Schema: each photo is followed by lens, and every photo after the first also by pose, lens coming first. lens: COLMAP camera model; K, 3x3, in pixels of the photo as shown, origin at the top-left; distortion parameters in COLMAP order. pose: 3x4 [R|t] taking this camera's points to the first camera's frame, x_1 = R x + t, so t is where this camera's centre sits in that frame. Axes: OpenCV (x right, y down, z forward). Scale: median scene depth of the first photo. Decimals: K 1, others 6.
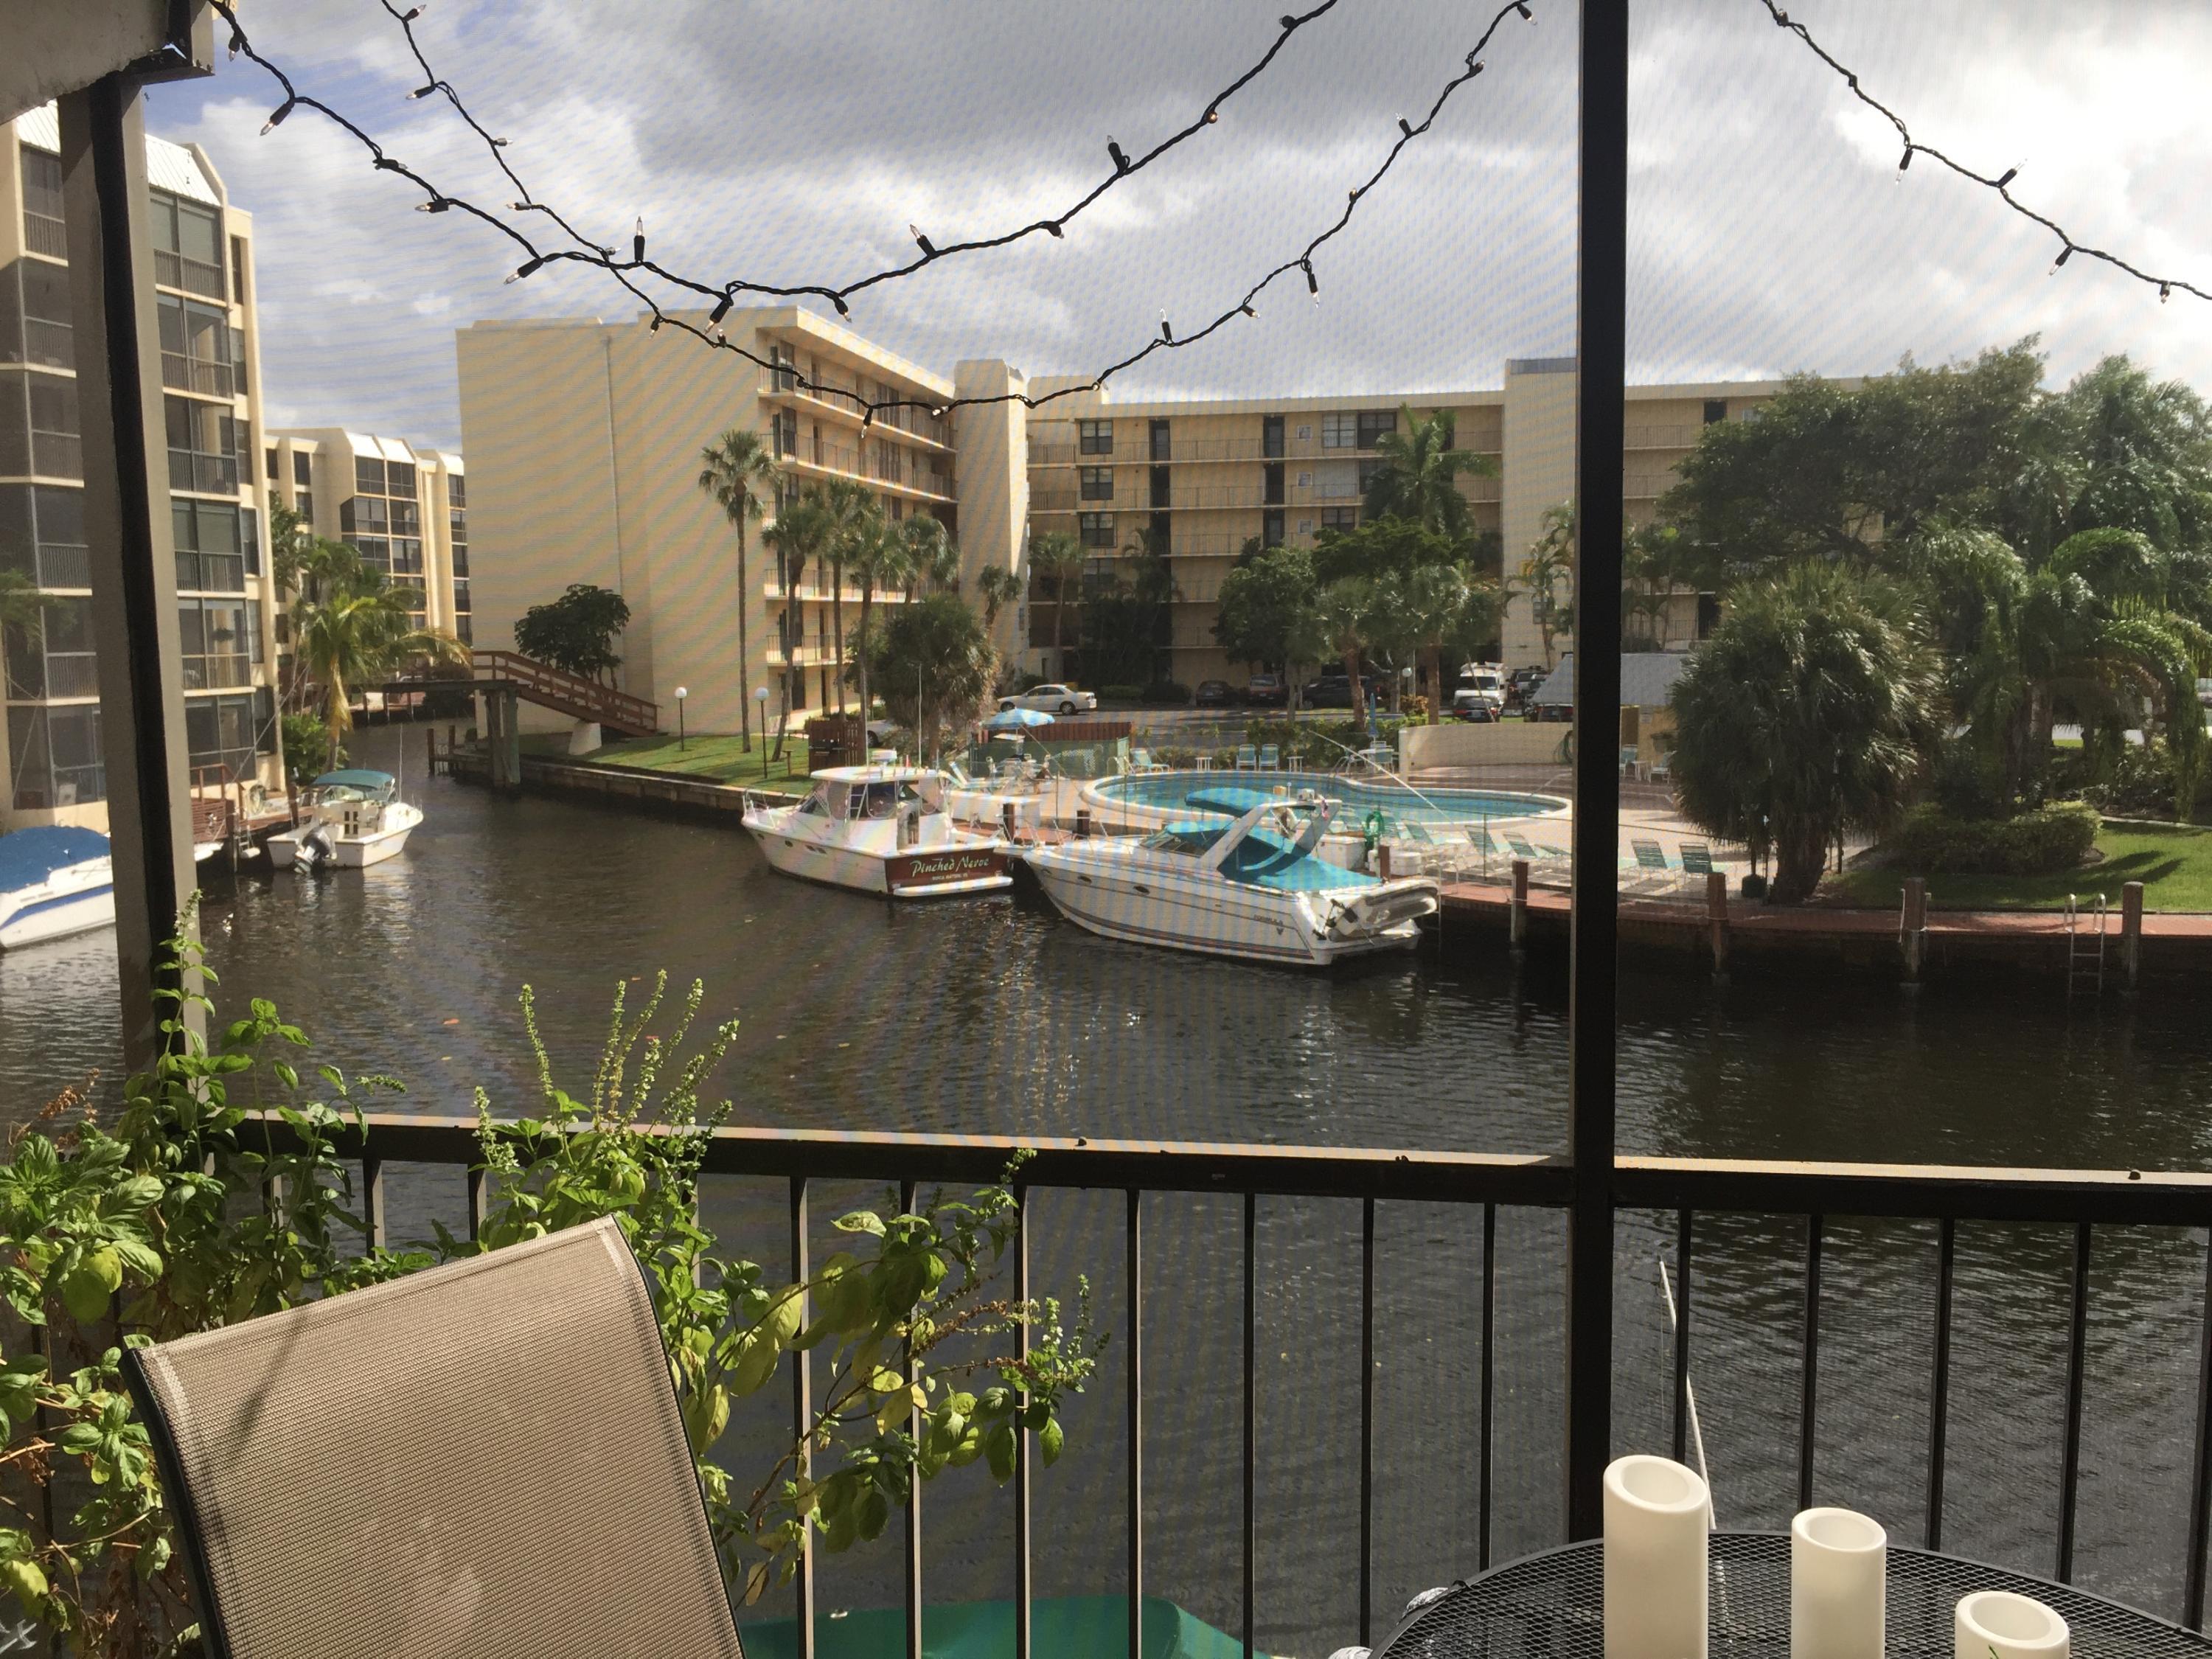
lens RADIAL K [[1891.7, 0, 1107.2], [0, 1891.7, 815.7], [0, 0, 1]] dist [0.080838, -0.110440]
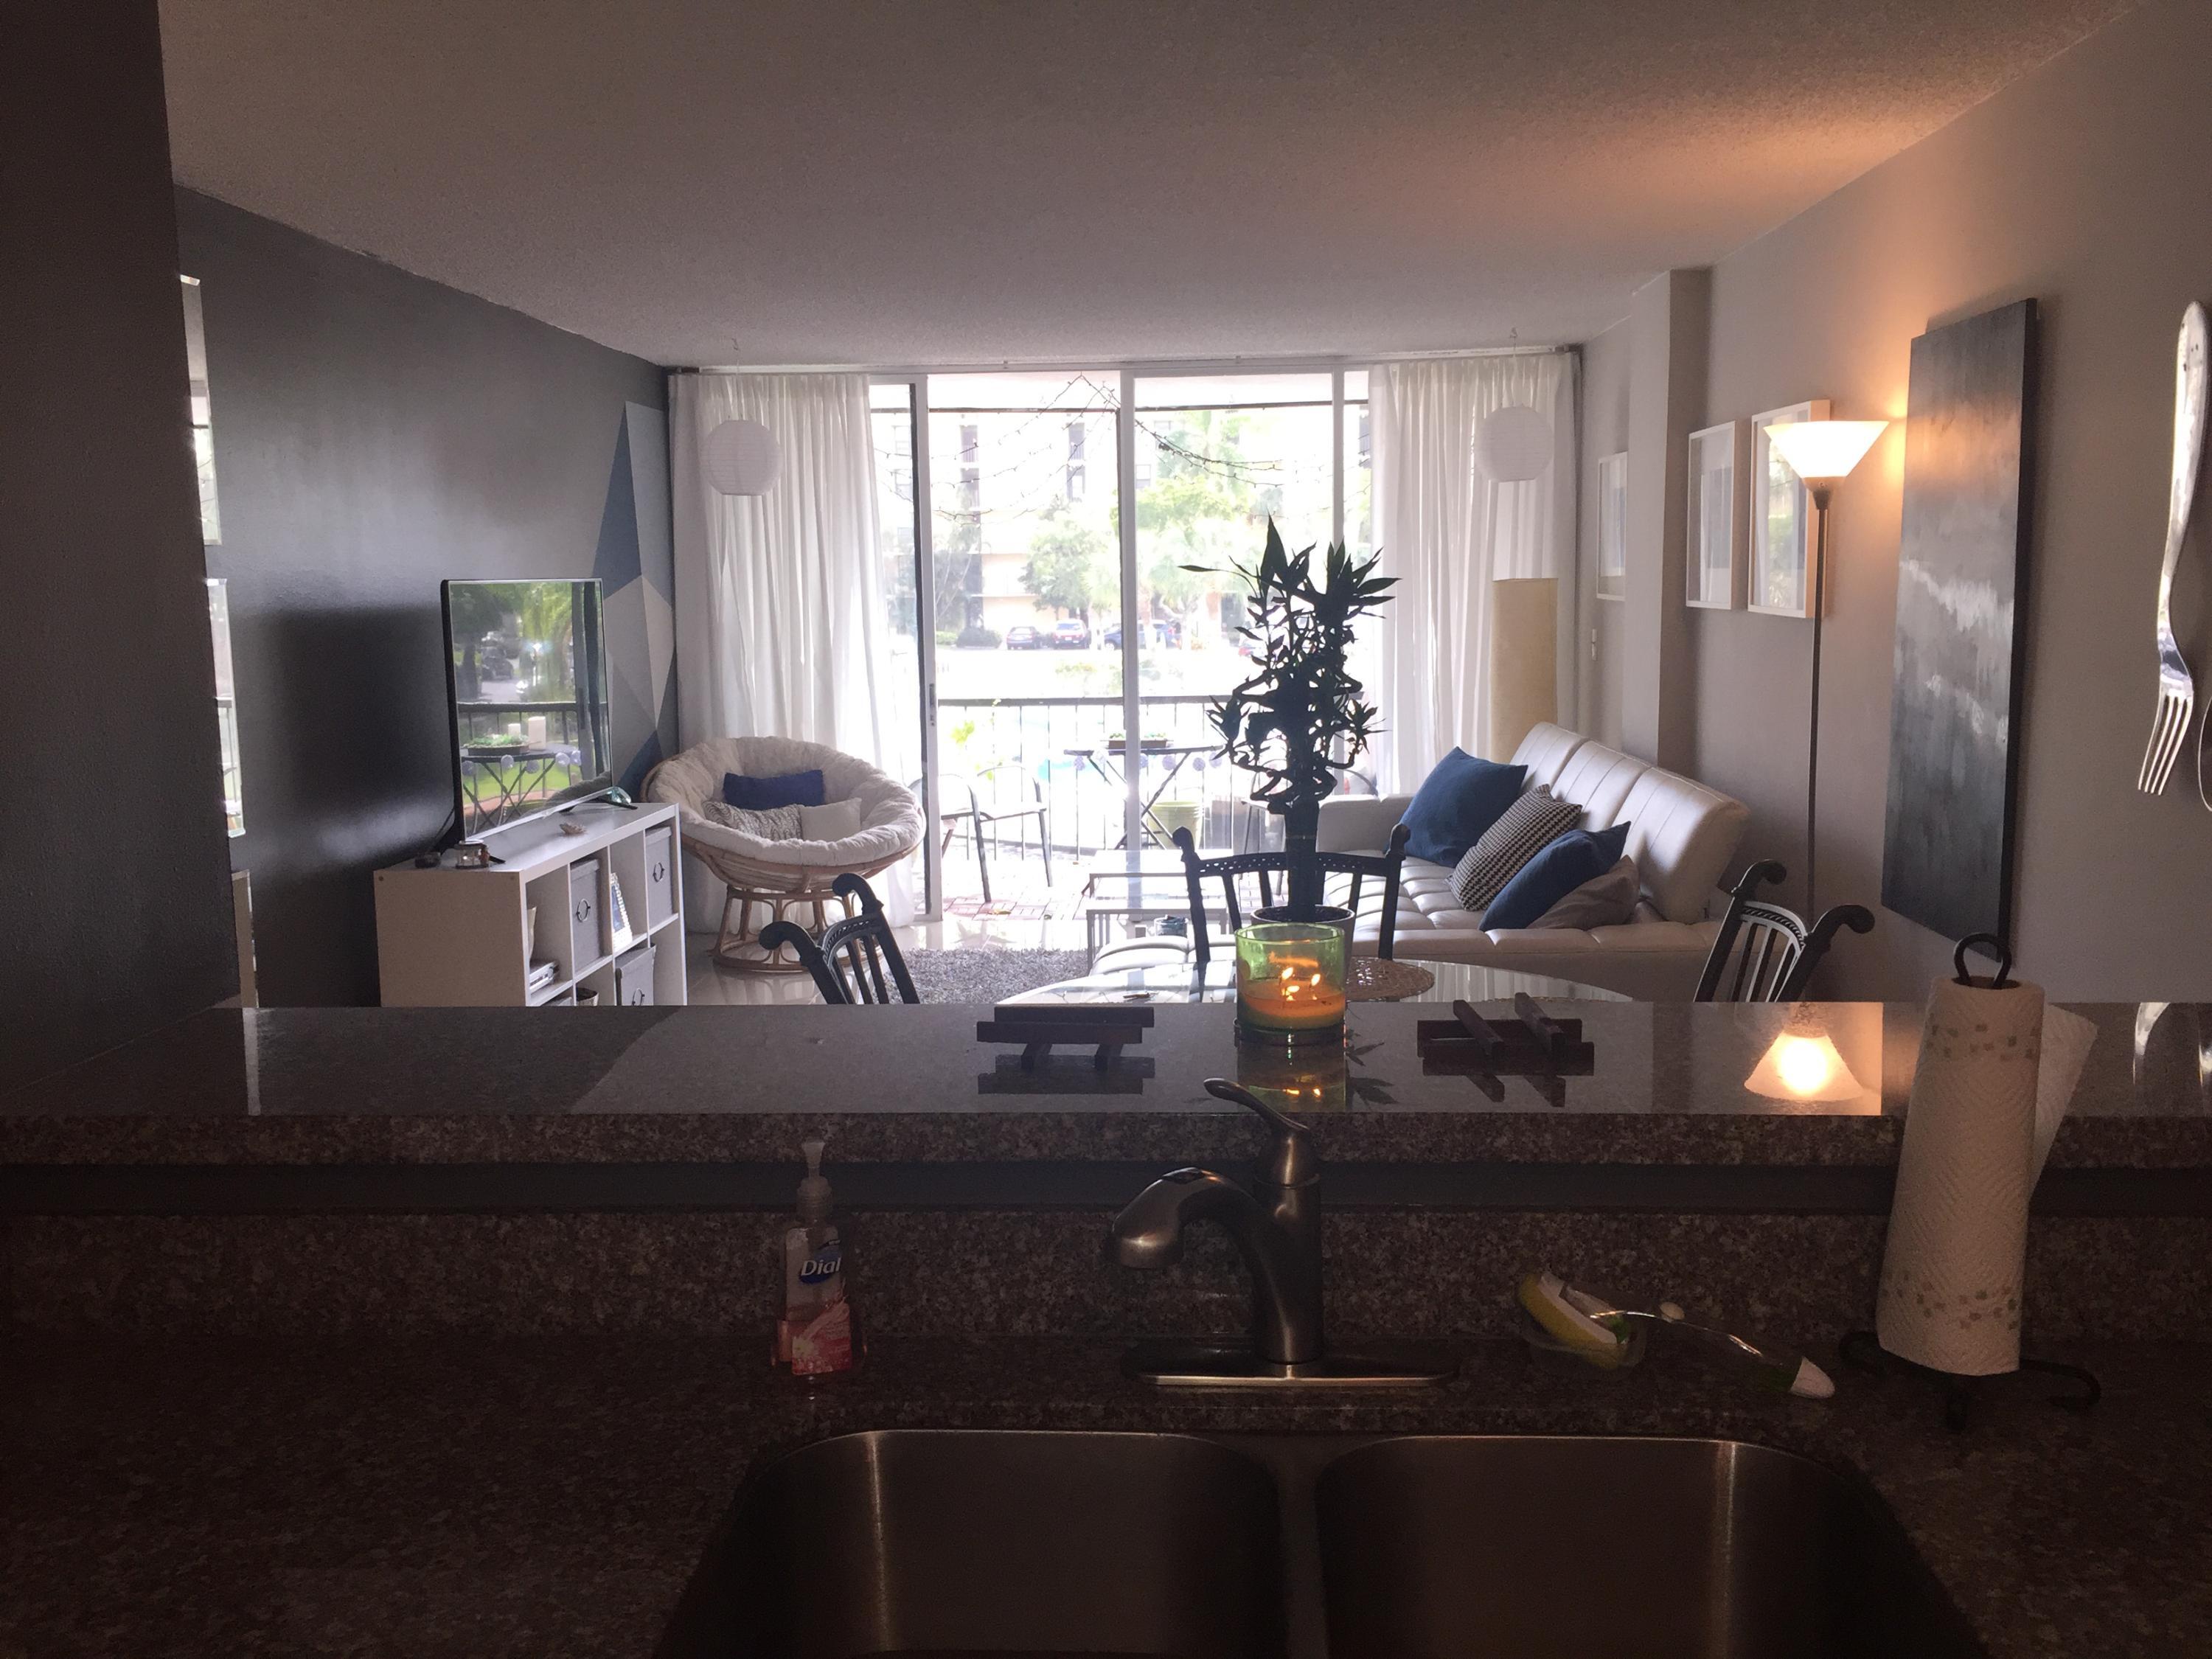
lens RADIAL K [[1891.7, 0, 1108.3], [0, 1891.7, 833.5], [0, 0, 1]] dist [0.080838, -0.110440]
pose [[0.994796, -0.018003, 0.100284, -0.010612], [0.014437, 0.999241, 0.036180, 0.015902], [-0.100859, -0.034544, 0.994301, -0.153858]]
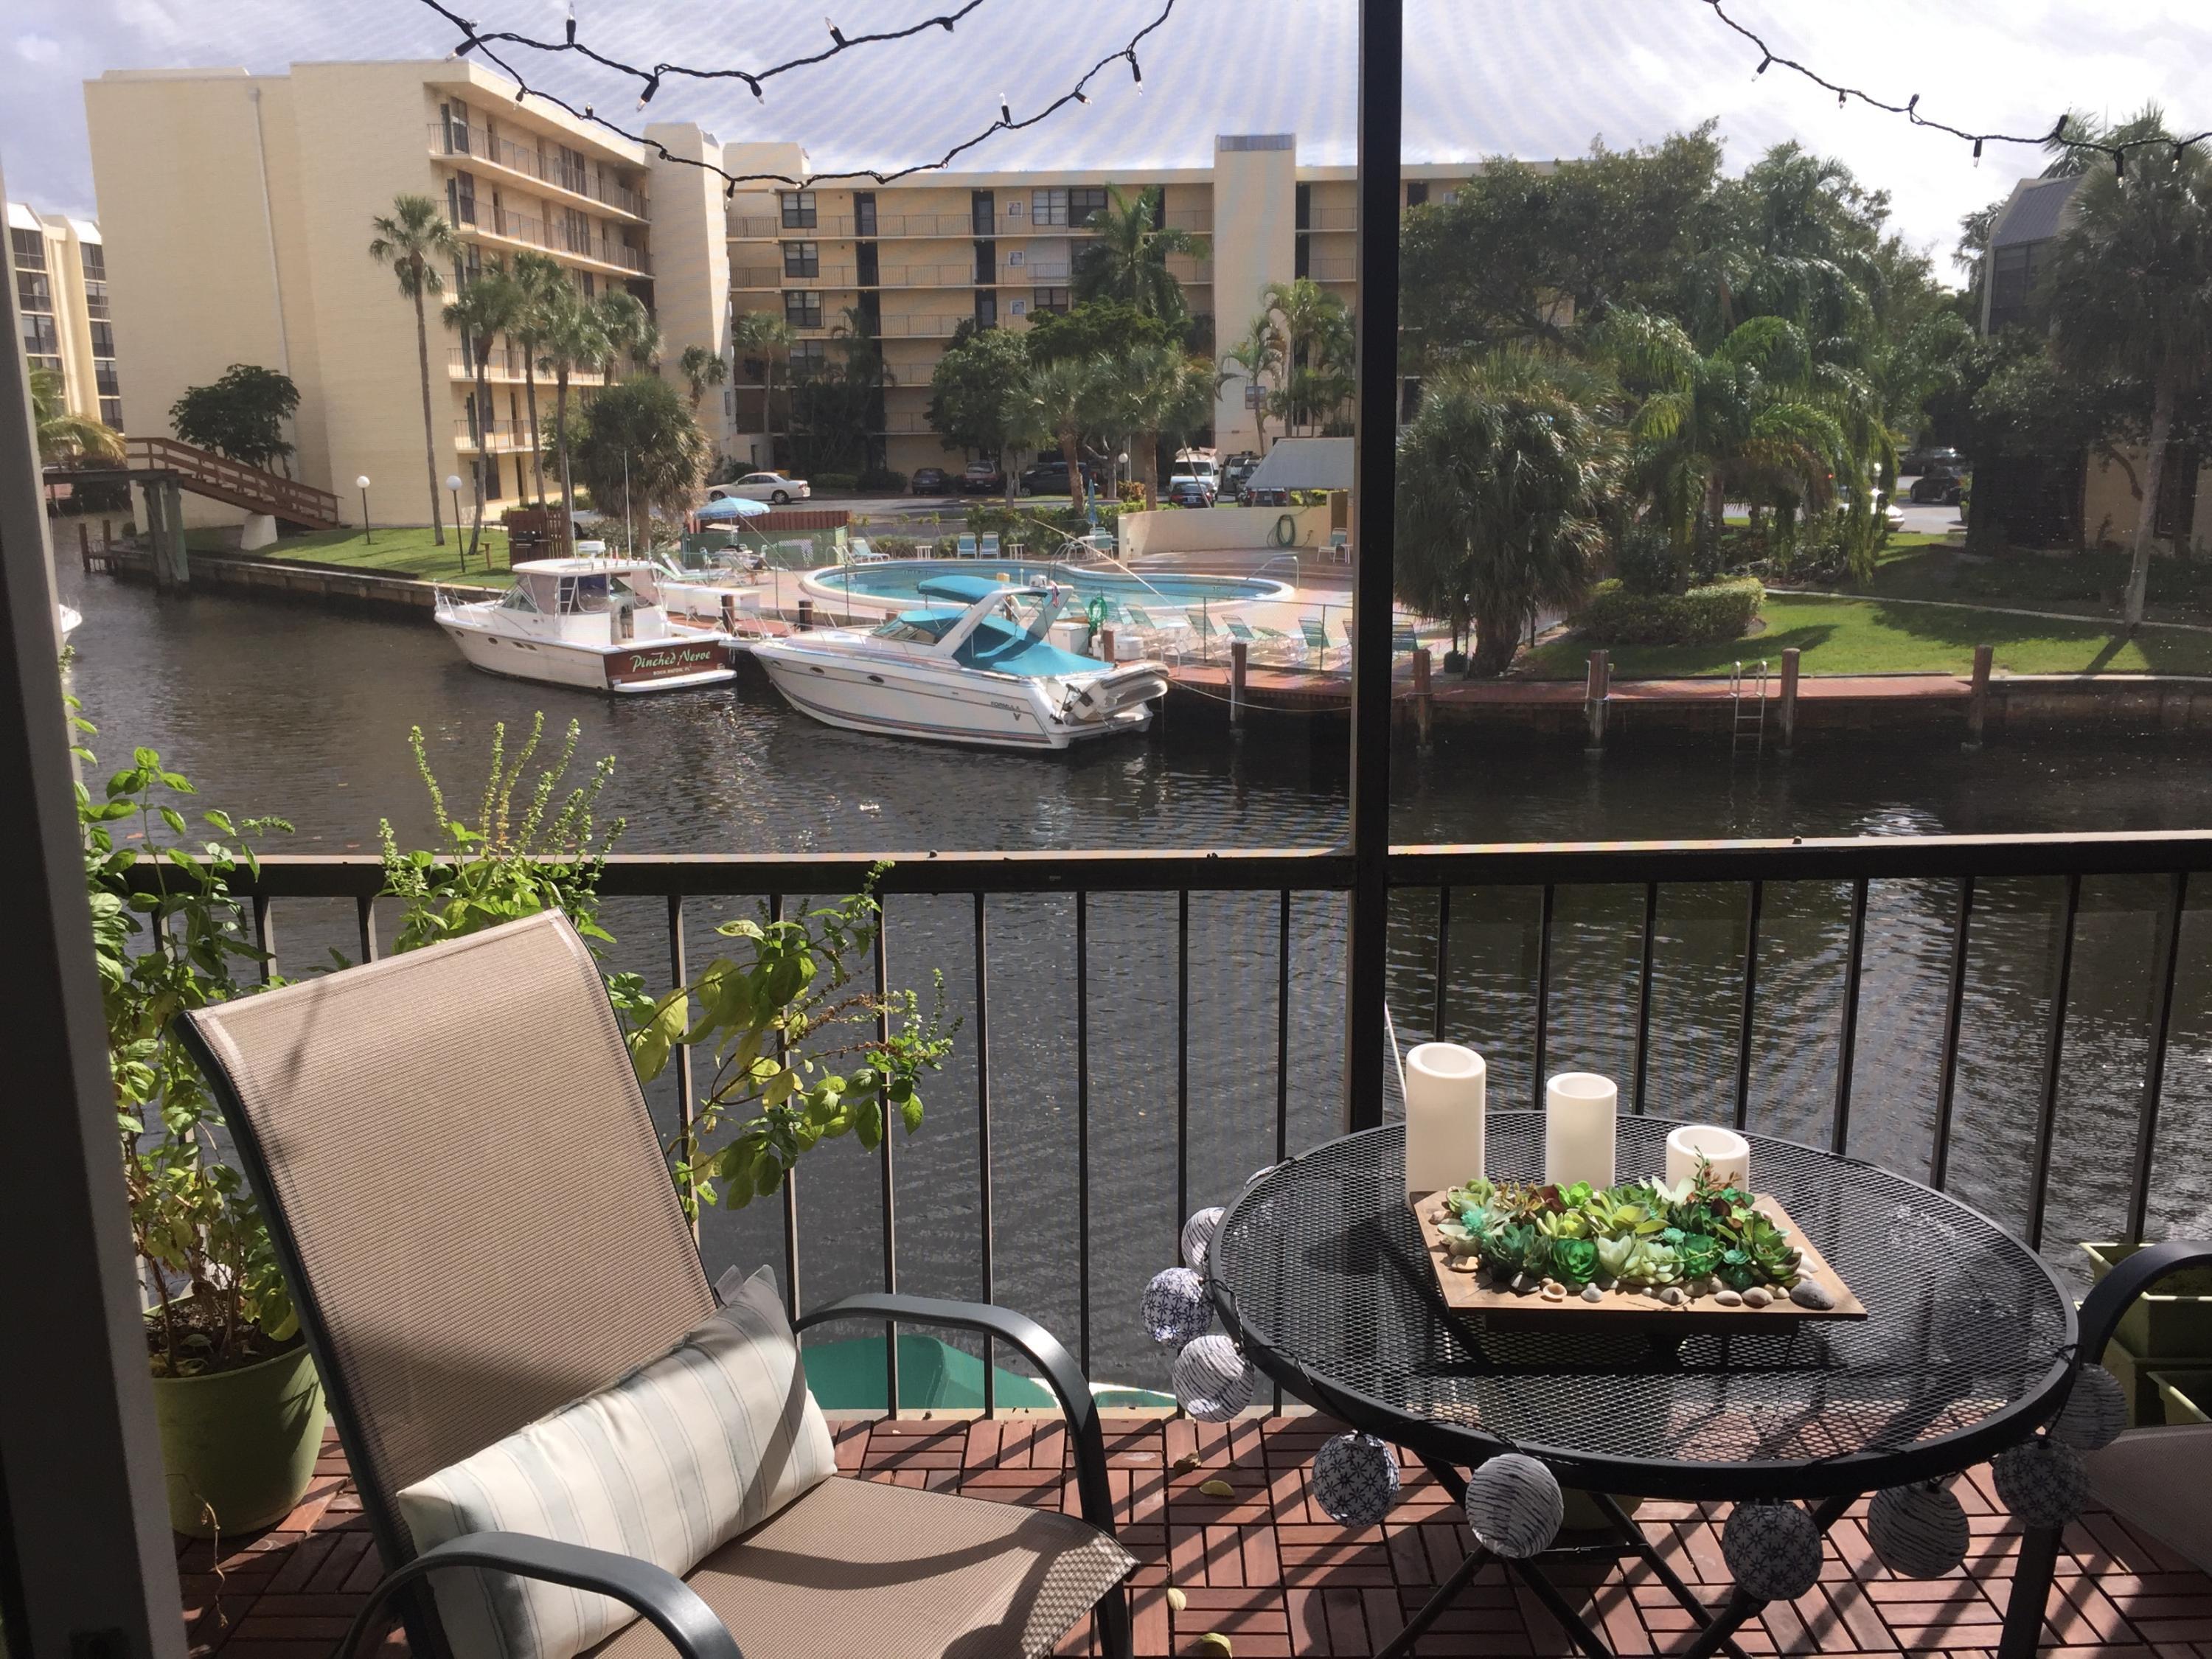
lens RADIAL K [[1891.7, 0, 1107.2], [0, 1891.7, 811.1], [0, 0, 1]] dist [0.080838, -0.110440]
pose [[0.988796, -0.033354, 0.145496, -0.003668], [0.017568, 0.993945, 0.108466, 0.001257], [-0.148233, -0.104695, 0.983395, -0.006220]]
